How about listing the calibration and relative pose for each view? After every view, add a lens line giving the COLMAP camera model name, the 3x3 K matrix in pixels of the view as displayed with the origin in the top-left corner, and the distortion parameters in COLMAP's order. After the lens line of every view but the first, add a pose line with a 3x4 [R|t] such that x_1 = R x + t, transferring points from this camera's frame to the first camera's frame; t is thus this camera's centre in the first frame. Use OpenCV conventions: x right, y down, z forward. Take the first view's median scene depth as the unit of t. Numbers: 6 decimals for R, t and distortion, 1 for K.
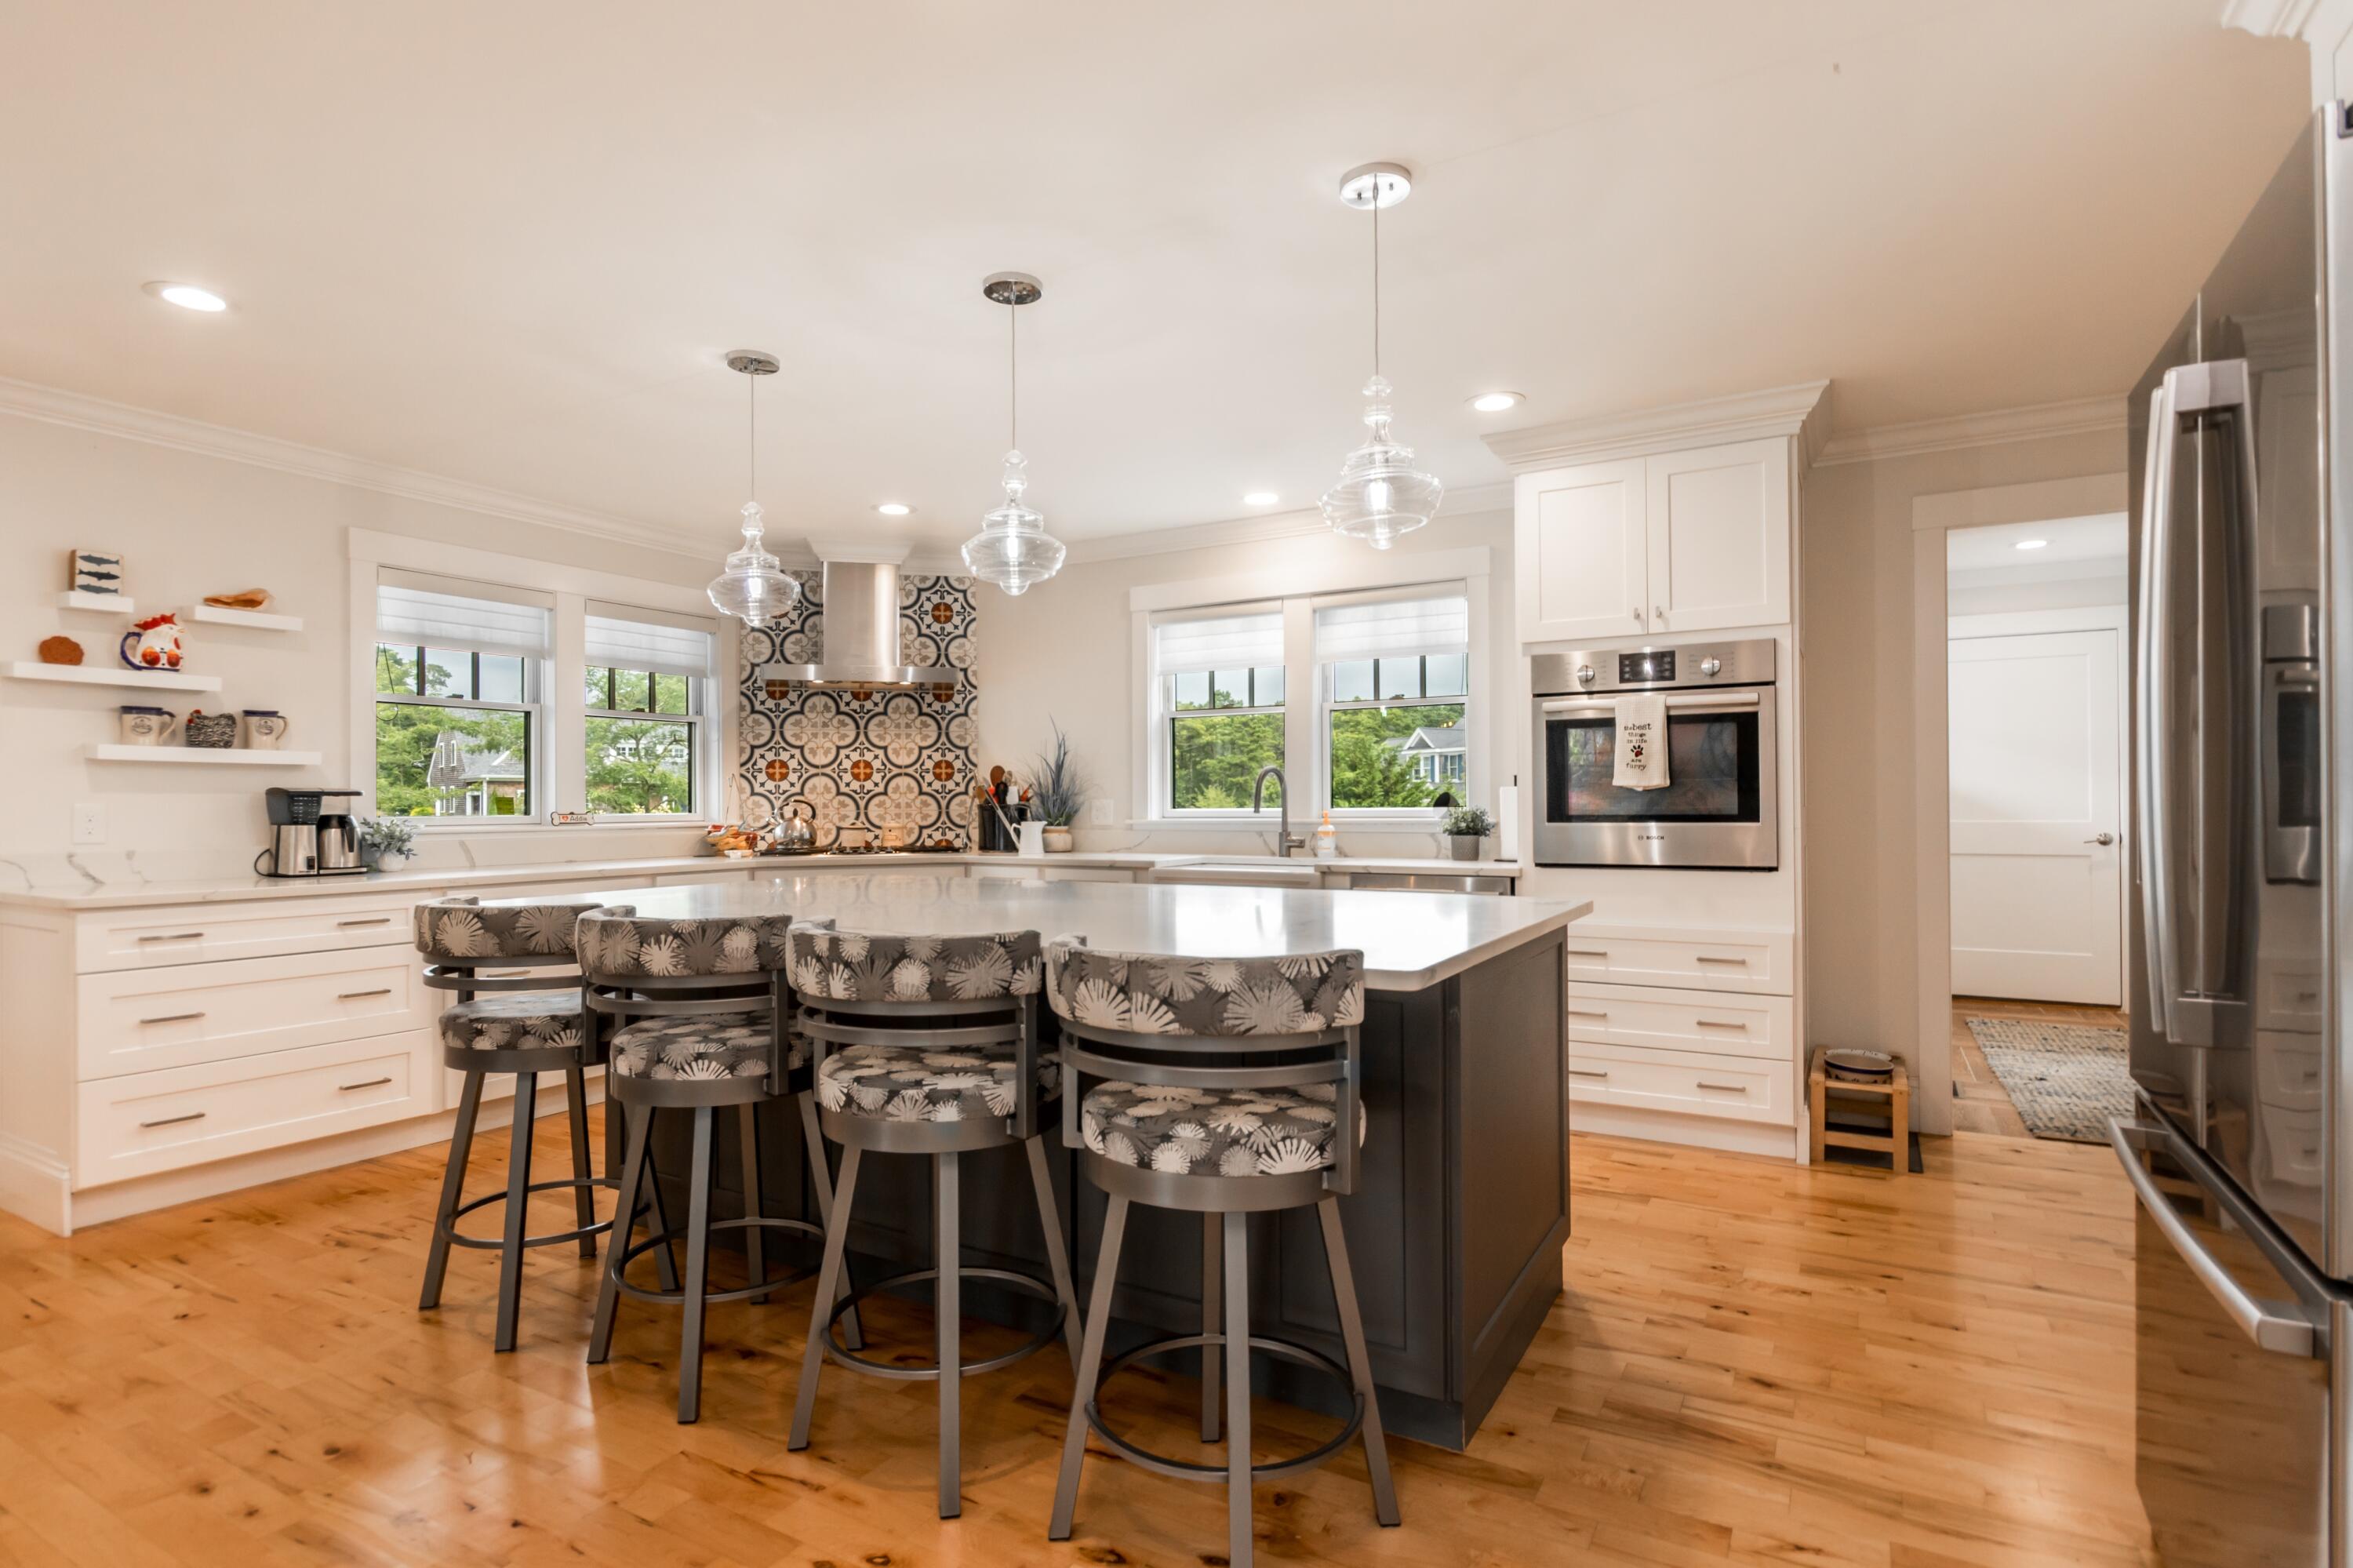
lens RADIAL K [[1194.8, 0, 1180.4], [0, 1194.8, 789.1], [0, 0, 1]] dist [-0.018166, -0.000892]
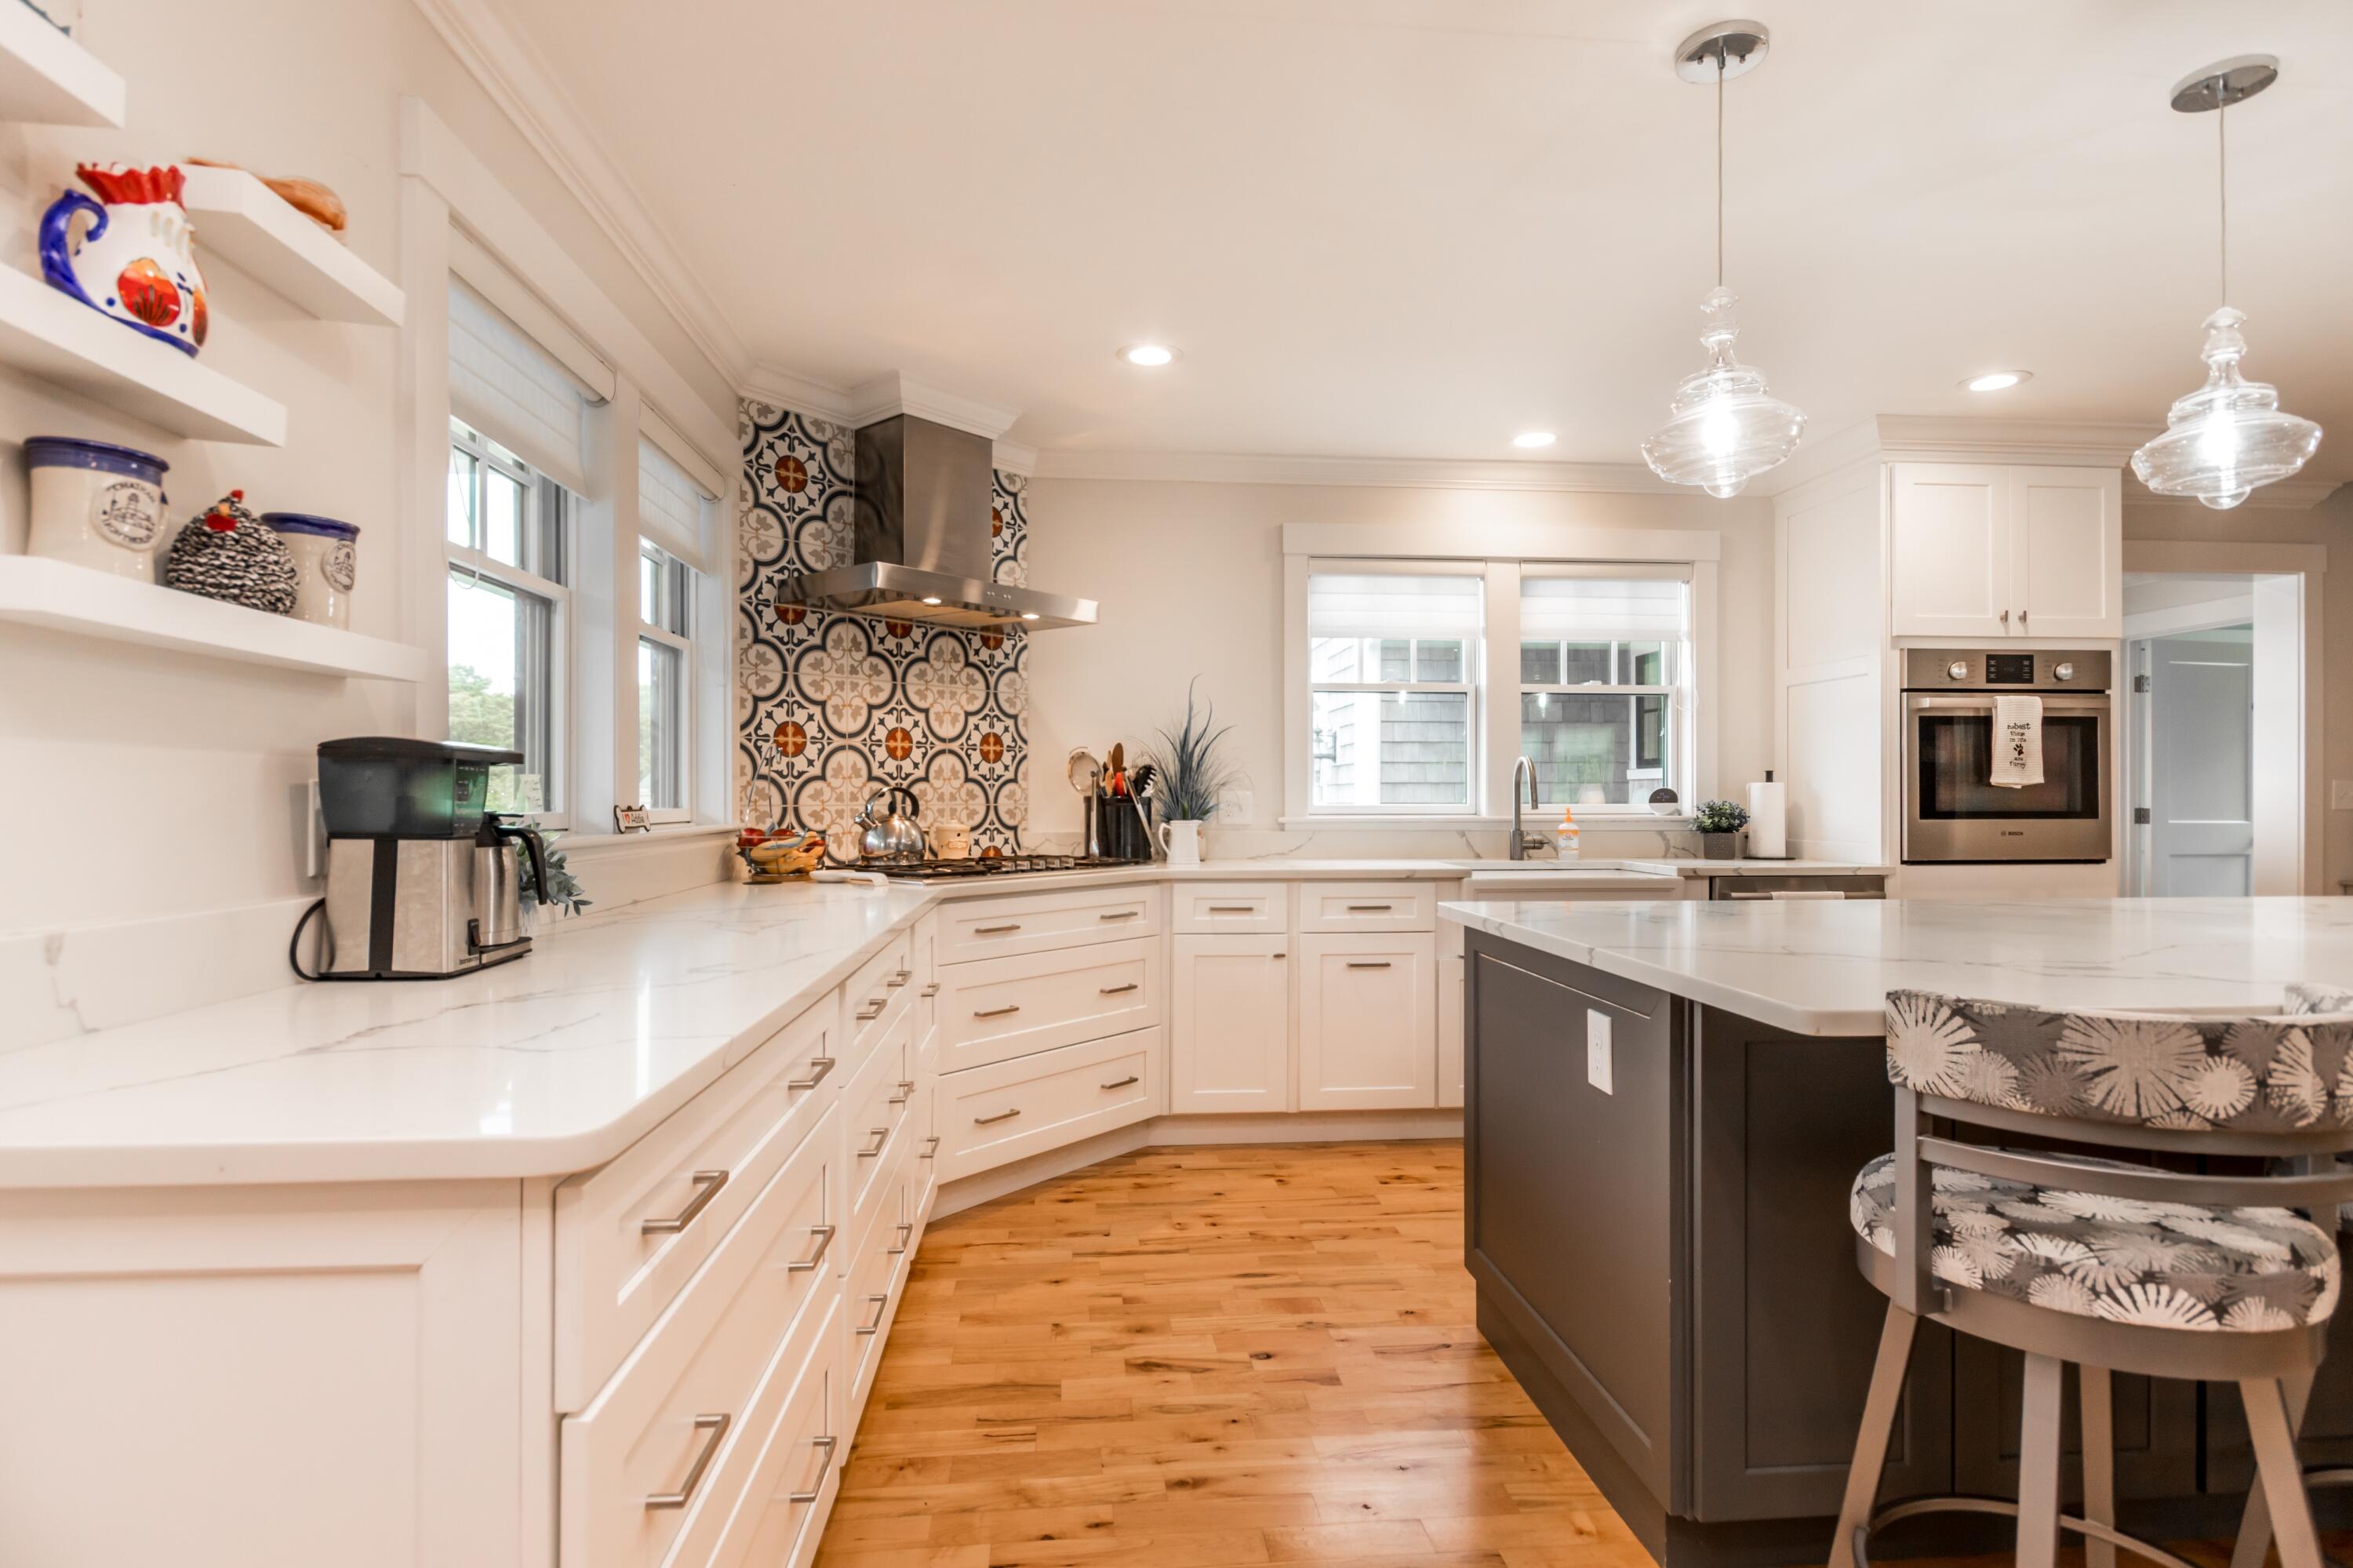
lens RADIAL K [[1194.8, 0, 1180.2], [0, 1194.8, 794.4], [0, 0, 1]] dist [-0.018166, -0.000892]
pose [[0.815220, 0.008557, 0.579088, -0.565772], [-0.012785, 0.999913, 0.003222, 0.008996], [-0.579010, -0.010031, 0.815259, 0.406170]]
